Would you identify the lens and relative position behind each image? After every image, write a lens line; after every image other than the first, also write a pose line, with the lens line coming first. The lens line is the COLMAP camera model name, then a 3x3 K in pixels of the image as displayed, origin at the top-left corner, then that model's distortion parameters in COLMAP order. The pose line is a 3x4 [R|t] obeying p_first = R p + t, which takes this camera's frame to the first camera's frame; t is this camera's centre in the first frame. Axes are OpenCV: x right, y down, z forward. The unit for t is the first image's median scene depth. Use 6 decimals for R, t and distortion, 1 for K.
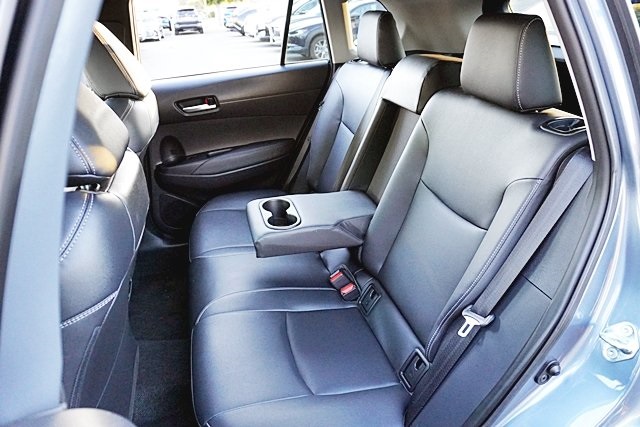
lens RADIAL K [[429.7, 0, 323.1], [0, 429.7, 216.9], [0, 0, 1]] dist [-0.041097, 0.028665]
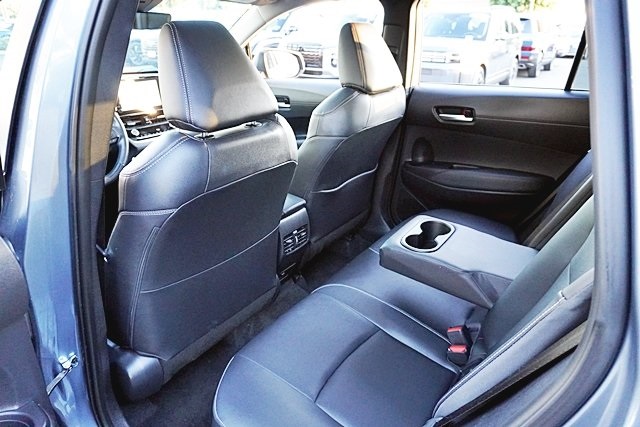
lens RADIAL K [[429.7, 0, 318.5], [0, 429.7, 214.0], [0, 0, 1]] dist [-0.041097, 0.028665]
pose [[0.616076, 0.355633, -0.702834, 0.287121], [-0.377933, 0.916321, 0.132376, -0.061812], [0.691099, 0.184070, 0.698928, 0.132014]]
